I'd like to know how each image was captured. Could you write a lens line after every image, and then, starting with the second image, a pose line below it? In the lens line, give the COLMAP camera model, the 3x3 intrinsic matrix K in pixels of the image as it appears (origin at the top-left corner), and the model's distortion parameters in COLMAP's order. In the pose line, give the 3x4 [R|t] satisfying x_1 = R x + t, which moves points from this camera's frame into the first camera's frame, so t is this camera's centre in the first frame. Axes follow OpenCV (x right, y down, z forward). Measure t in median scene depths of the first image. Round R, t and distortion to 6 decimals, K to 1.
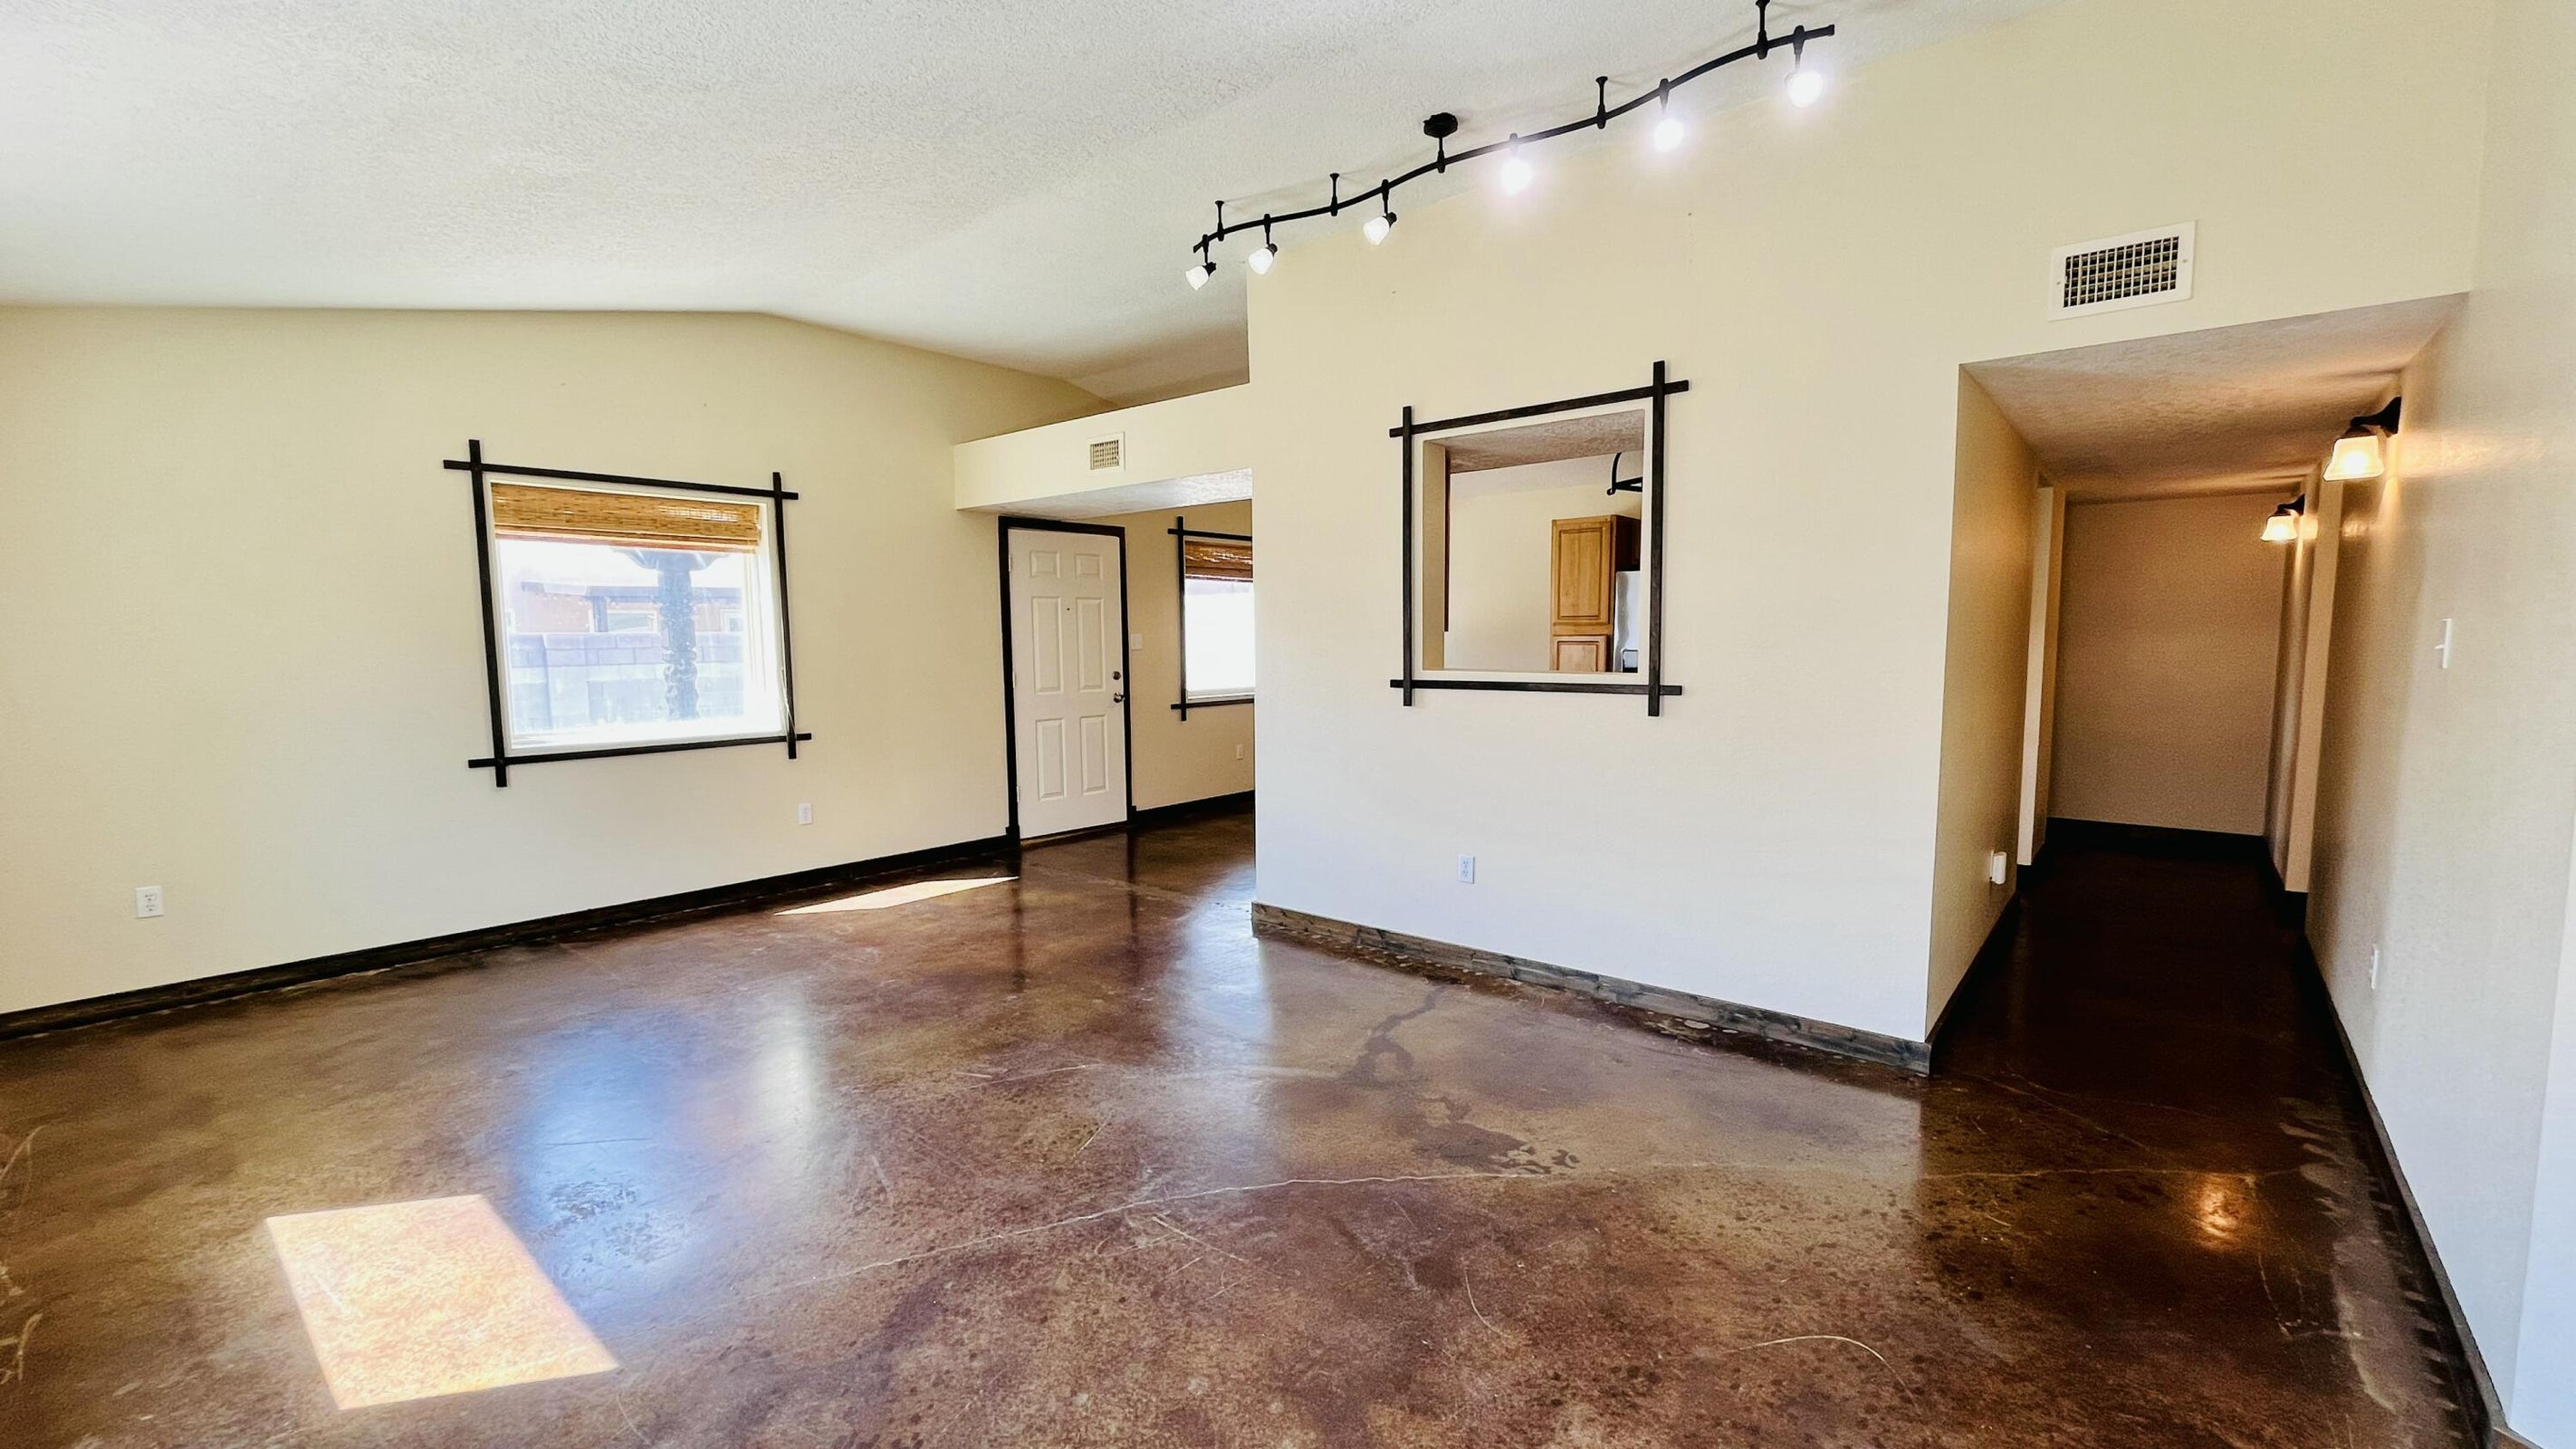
lens RADIAL K [[1037.3, 0, 1294.3], [0, 1037.3, 729.7], [0, 0, 1]] dist [-0.003353, 0.000444]
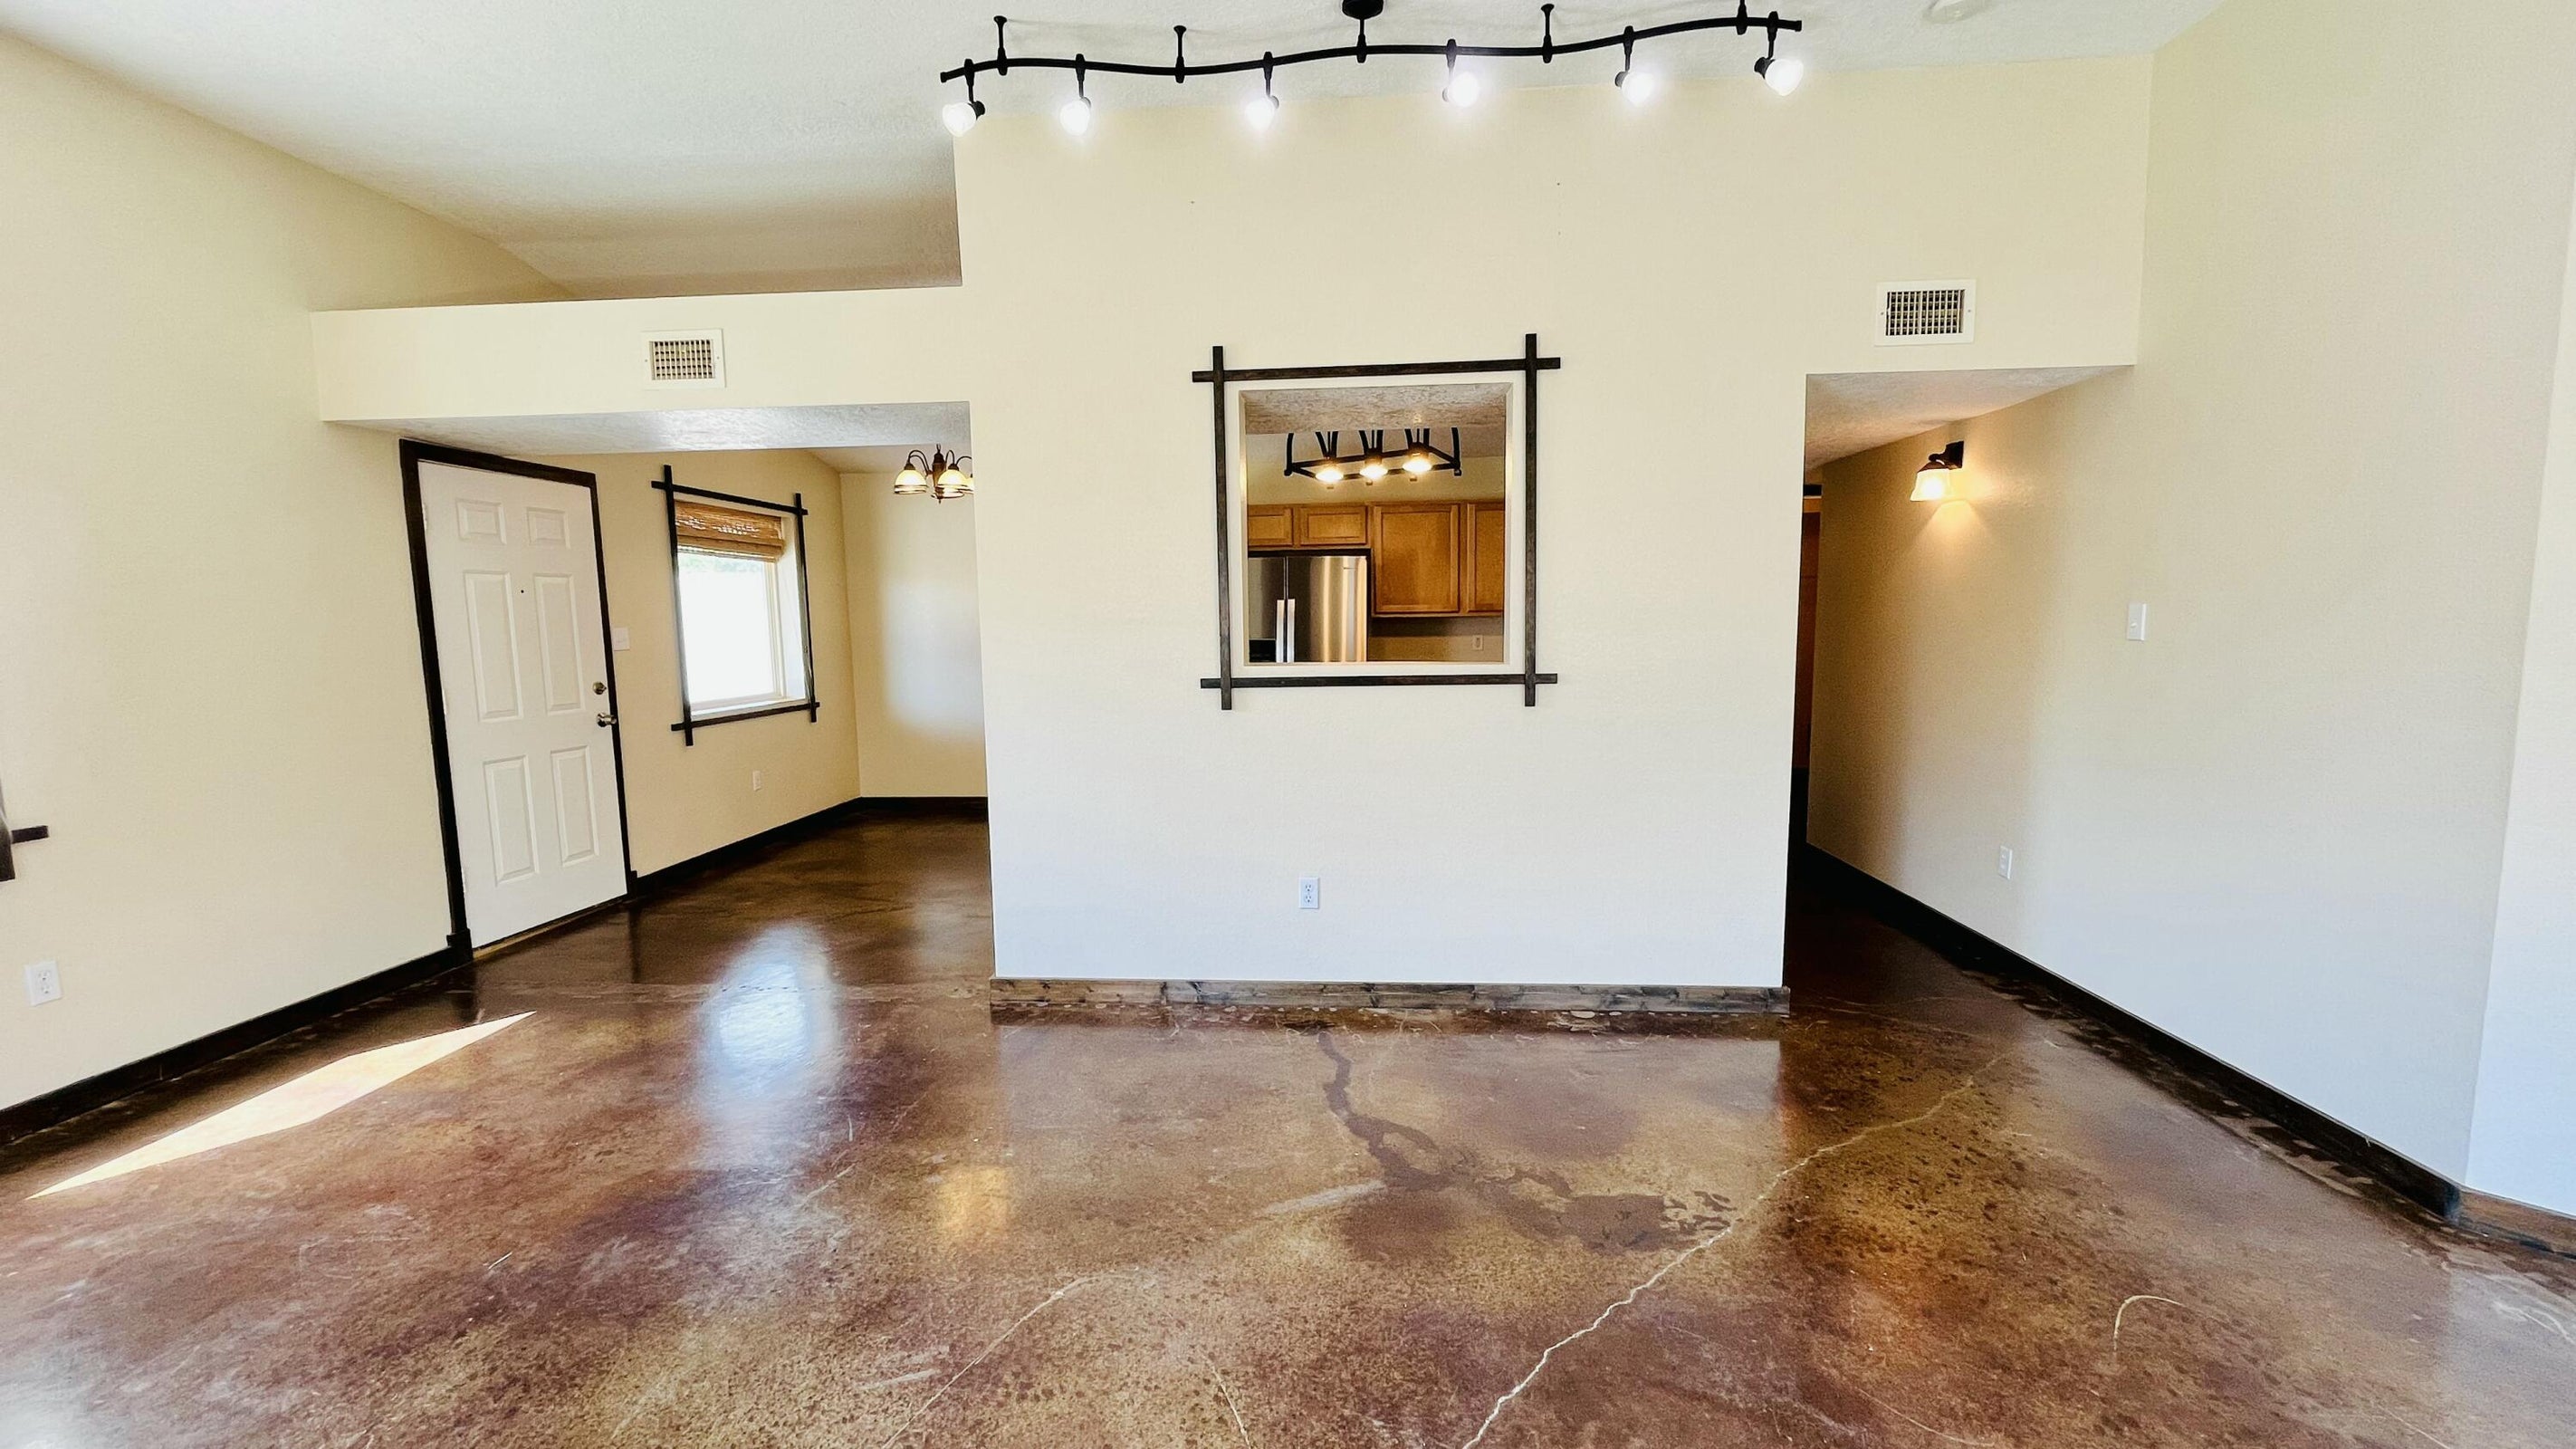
lens RADIAL K [[1037.3, 0, 1292.5], [0, 1037.3, 729.4], [0, 0, 1]] dist [-0.003353, 0.000444]
pose [[0.816894, -0.066421, 0.572951, -0.334913], [0.061234, 0.997721, 0.028358, -0.028048], [-0.573528, 0.011918, 0.819099, 0.295410]]
